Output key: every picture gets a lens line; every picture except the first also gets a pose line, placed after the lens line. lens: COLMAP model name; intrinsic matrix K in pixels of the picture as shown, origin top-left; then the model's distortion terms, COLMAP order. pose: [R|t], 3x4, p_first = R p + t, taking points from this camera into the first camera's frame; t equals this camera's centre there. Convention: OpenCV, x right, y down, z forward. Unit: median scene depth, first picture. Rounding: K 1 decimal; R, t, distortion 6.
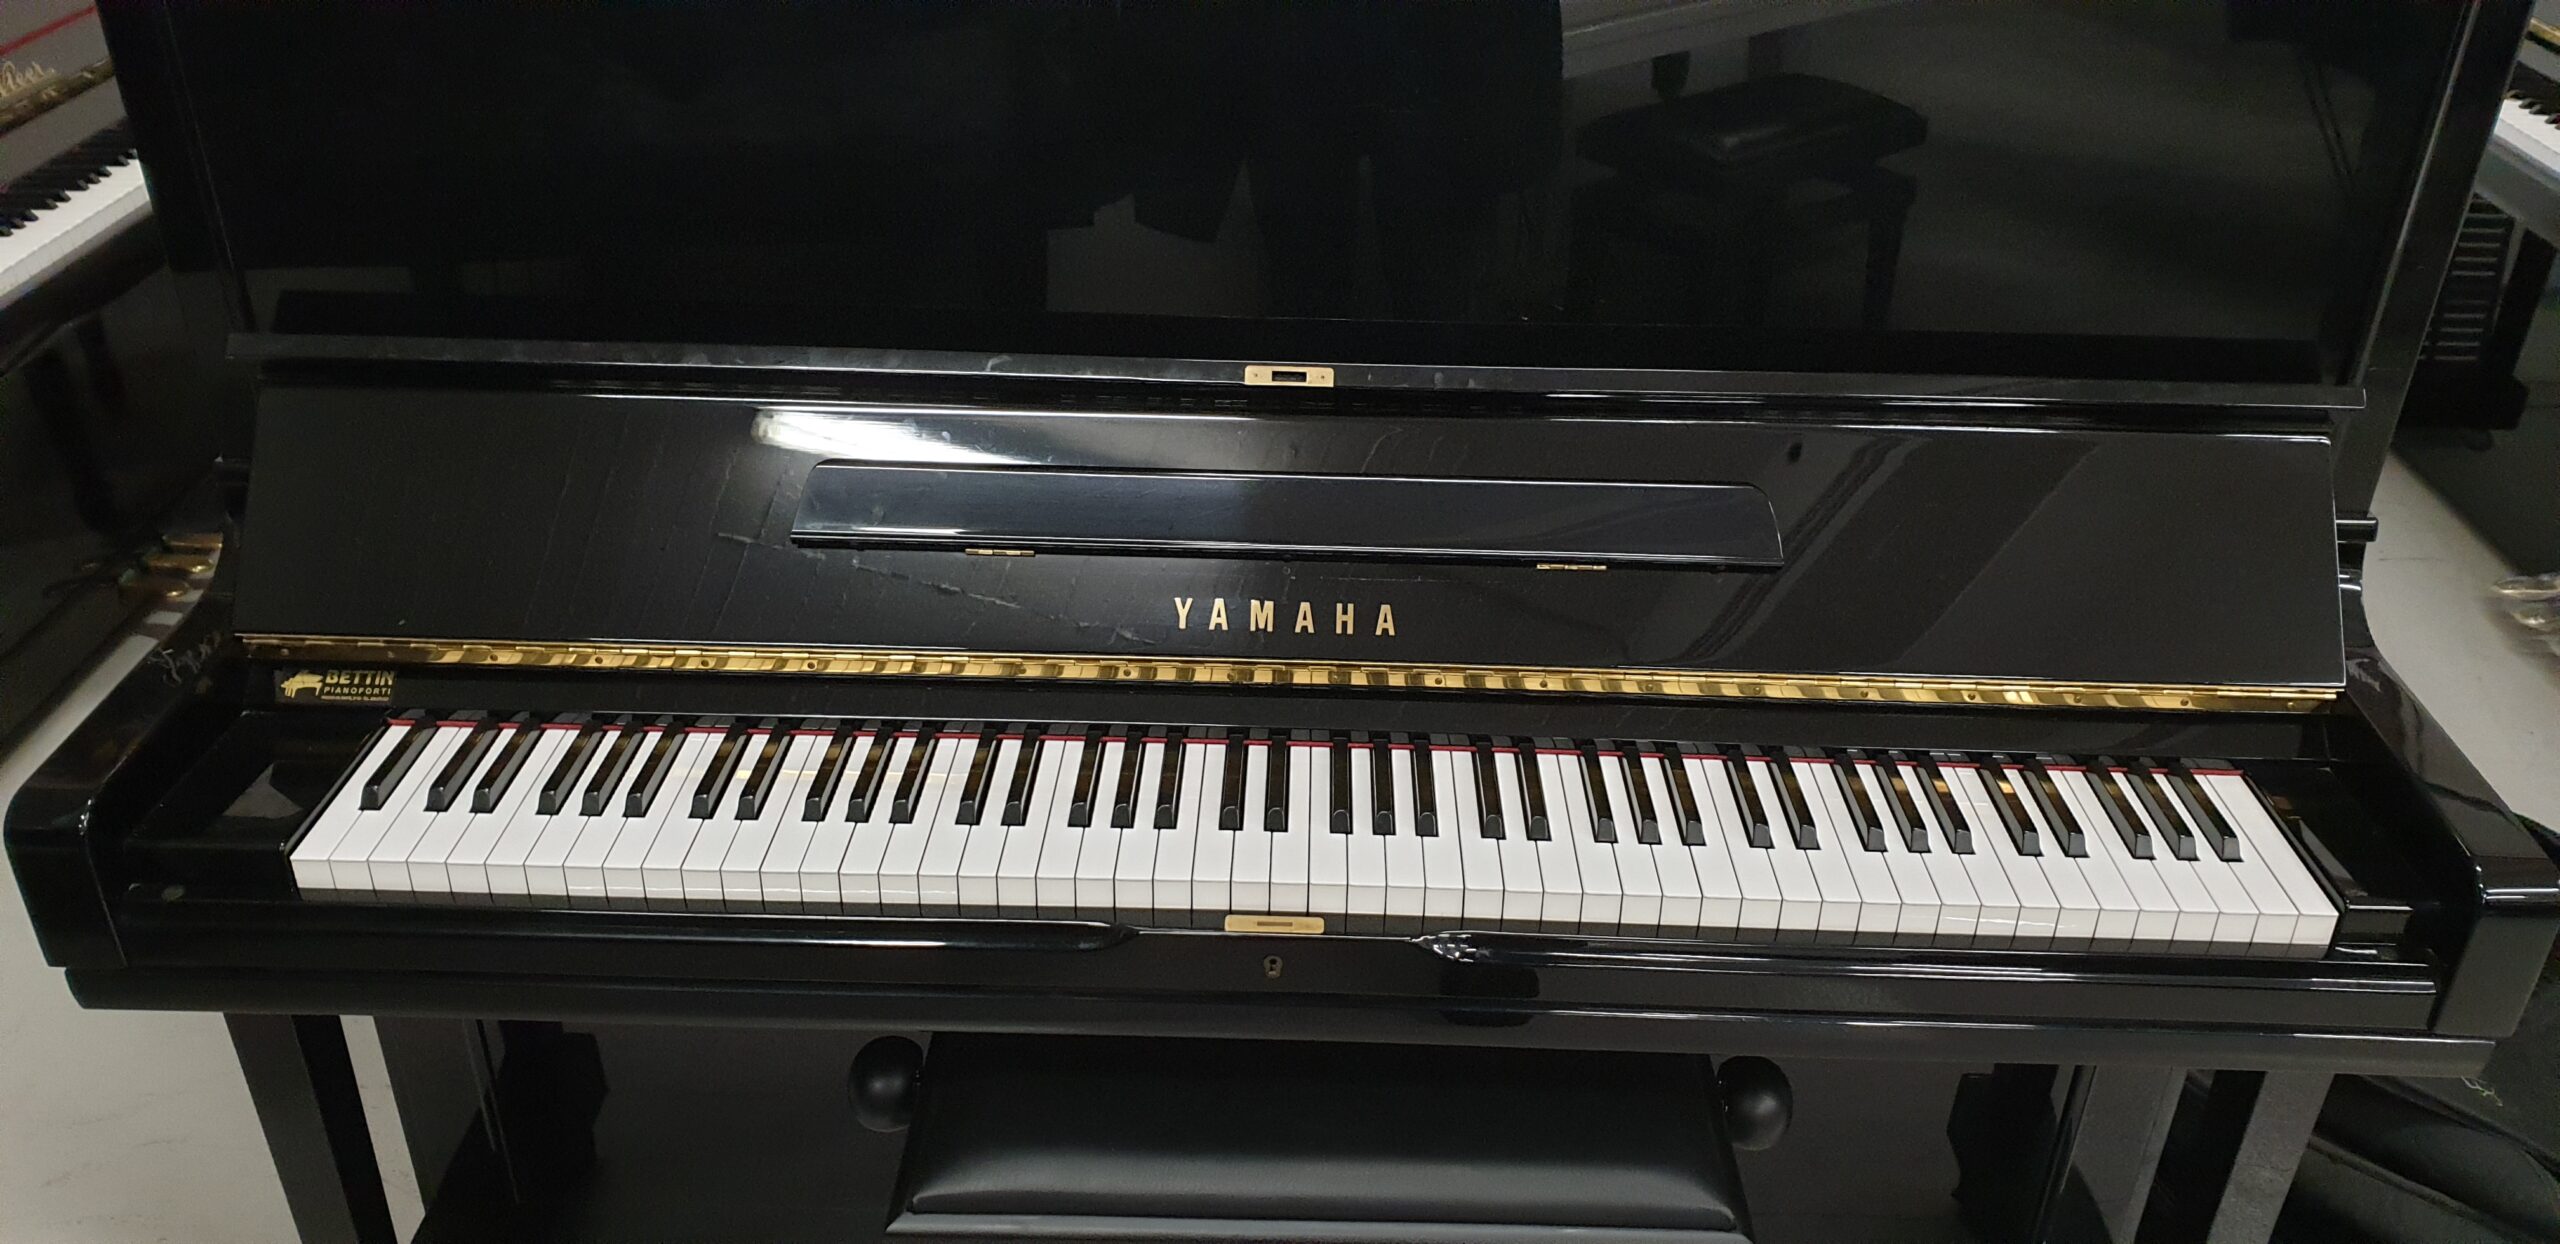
lens RADIAL K [[2116.6, 0, 1288.7], [0, 2116.6, 571.8], [0, 0, 1]] dist [0.013240, -0.008140]
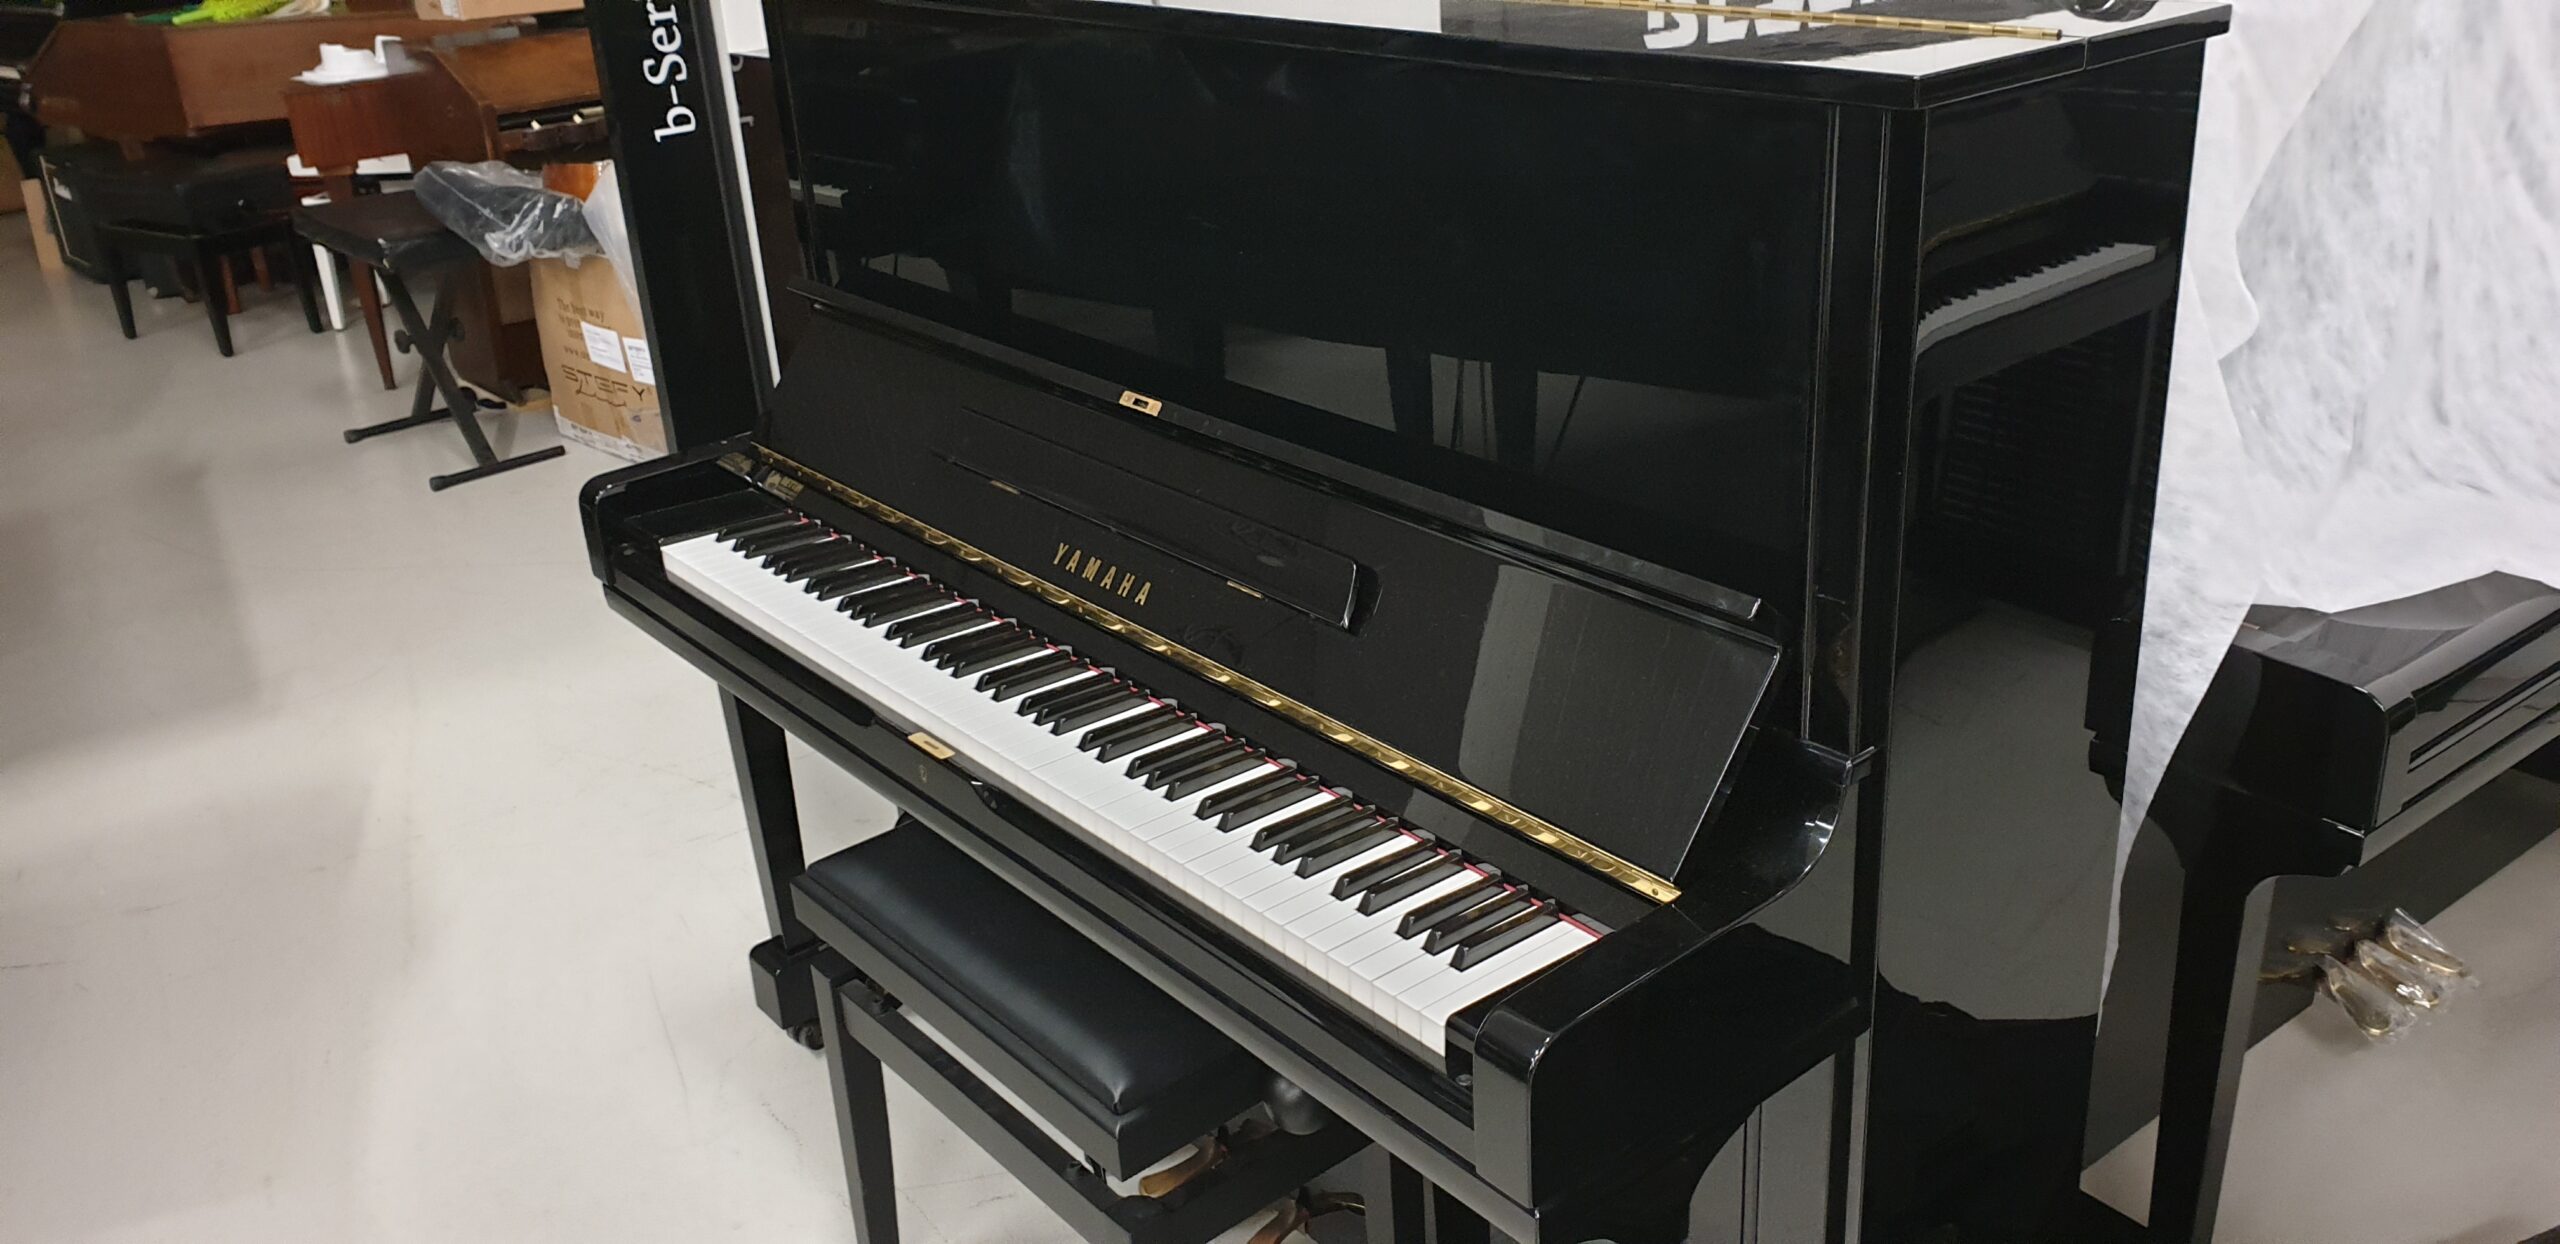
lens RADIAL K [[2130.2, 0, 1284.1], [0, 2130.2, 584.7], [0, 0, 1]] dist [-0.001569, 0.014046]
pose [[0.633253, 0.232738, -0.738122, 1.091649], [-0.303861, 0.951899, 0.039454, -0.062093], [0.711800, 0.199302, 0.673513, 0.153225]]
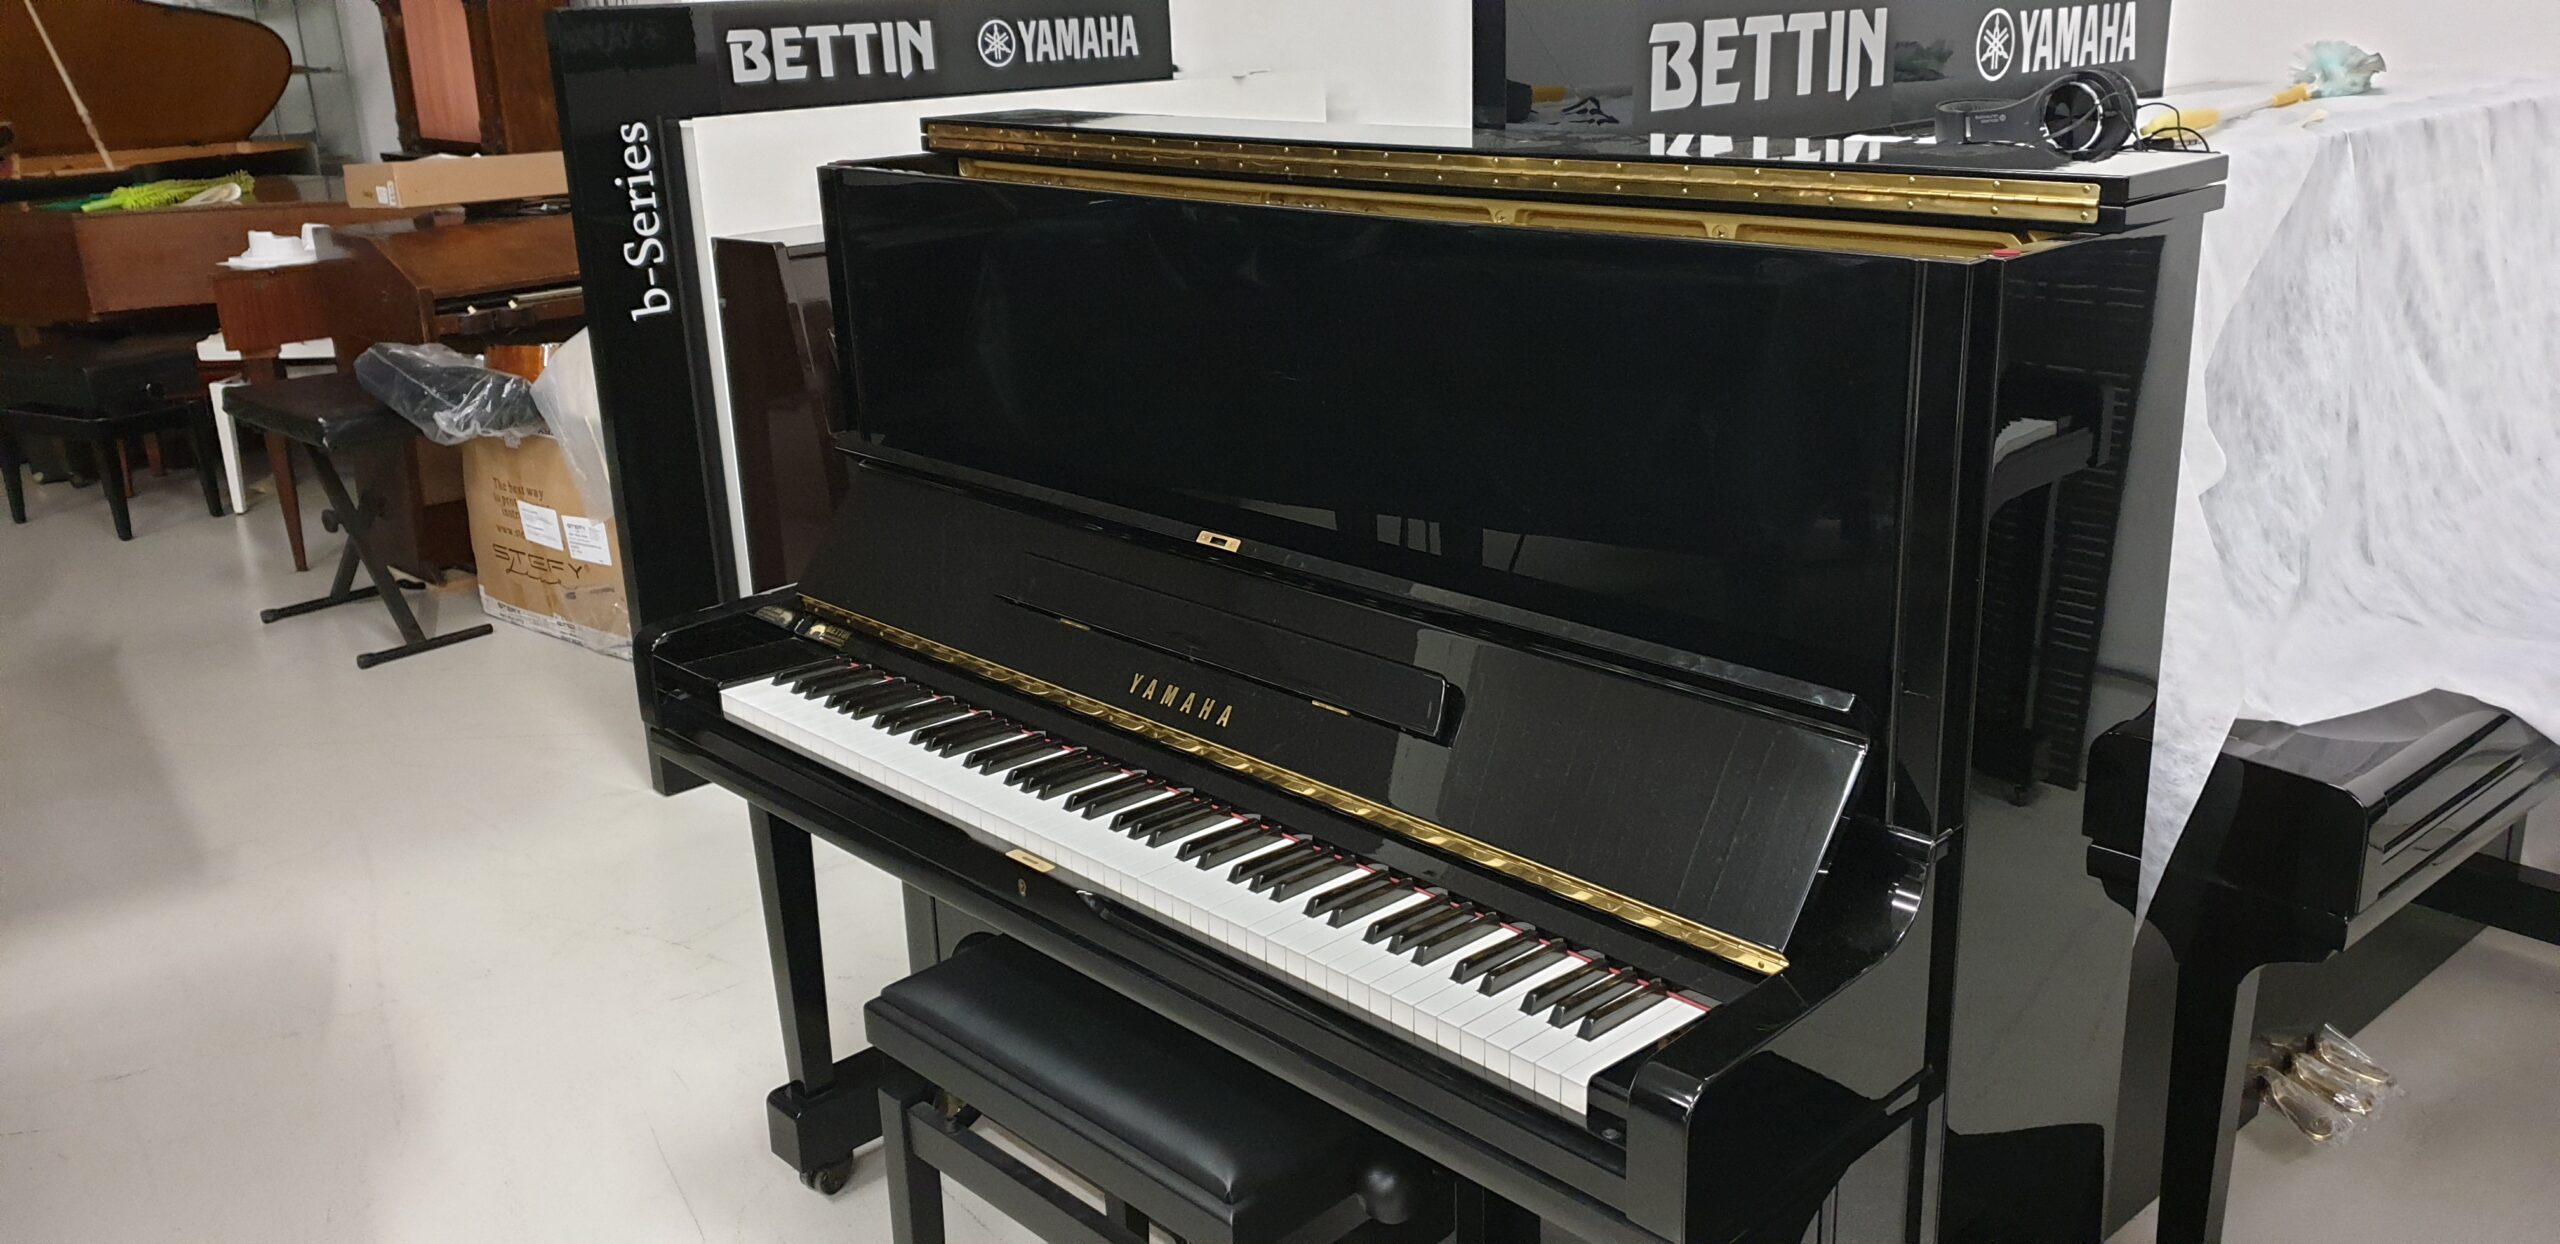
lens RADIAL K [[2116.6, 0, 1288.7], [0, 2116.6, 571.8], [0, 0, 1]] dist [0.013240, -0.008140]
pose [[0.688446, 0.157797, -0.707914, 1.073711], [-0.297812, 0.951470, -0.077536, 0.027338], [0.661324, 0.264205, 0.702030, -0.008087]]
